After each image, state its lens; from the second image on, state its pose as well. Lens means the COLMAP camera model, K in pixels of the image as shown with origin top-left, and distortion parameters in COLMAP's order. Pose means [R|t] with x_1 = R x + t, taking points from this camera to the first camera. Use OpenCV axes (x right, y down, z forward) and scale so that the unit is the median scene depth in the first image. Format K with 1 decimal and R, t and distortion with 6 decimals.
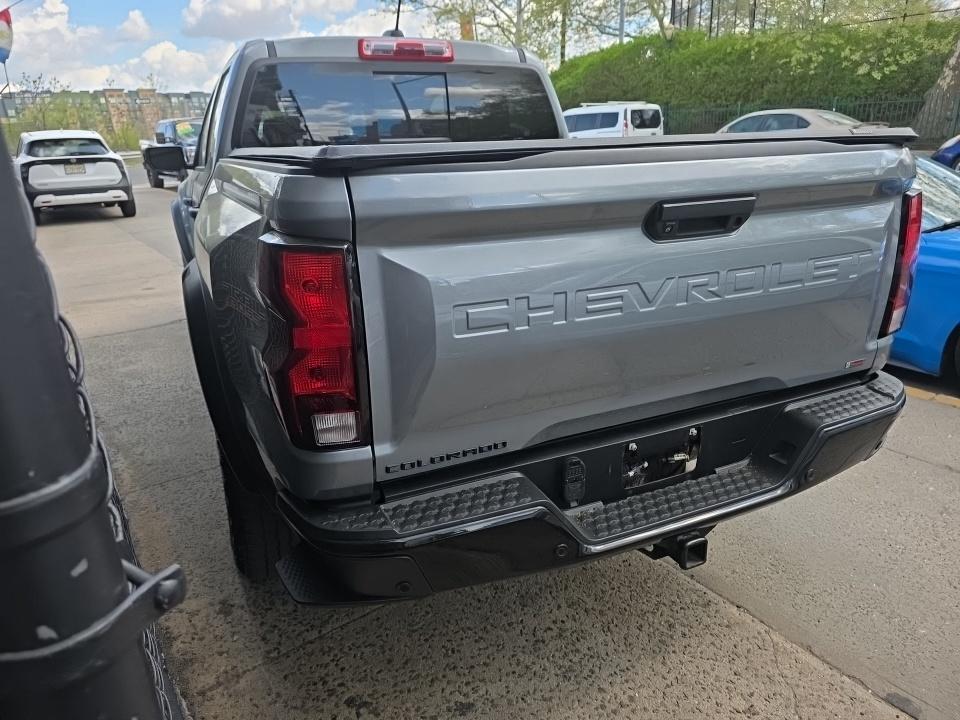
lens RADIAL K [[565.0, 0, 486.4], [0, 565.0, 330.7], [0, 0, 1]] dist [0.046000, -0.030797]
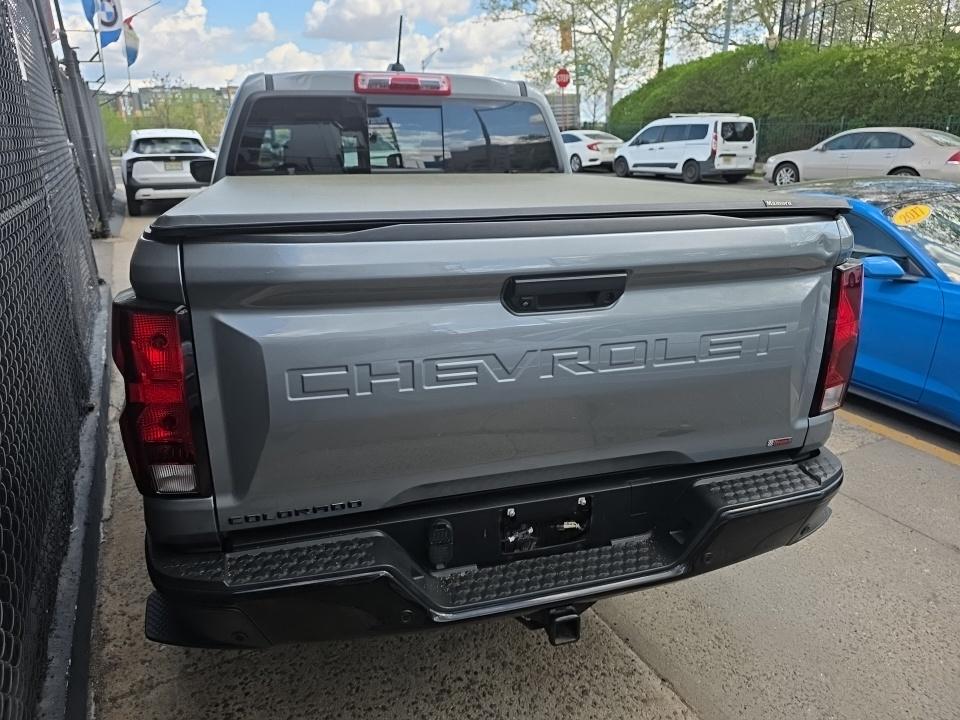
lens RADIAL K [[565.0, 0, 486.4], [0, 565.0, 330.7], [0, 0, 1]] dist [0.046000, -0.030797]
pose [[0.991843, 0.067508, -0.108123, 0.256216], [-0.069182, 0.997534, -0.011801, -0.080982], [0.107060, 0.019185, 0.994067, 0.010671]]
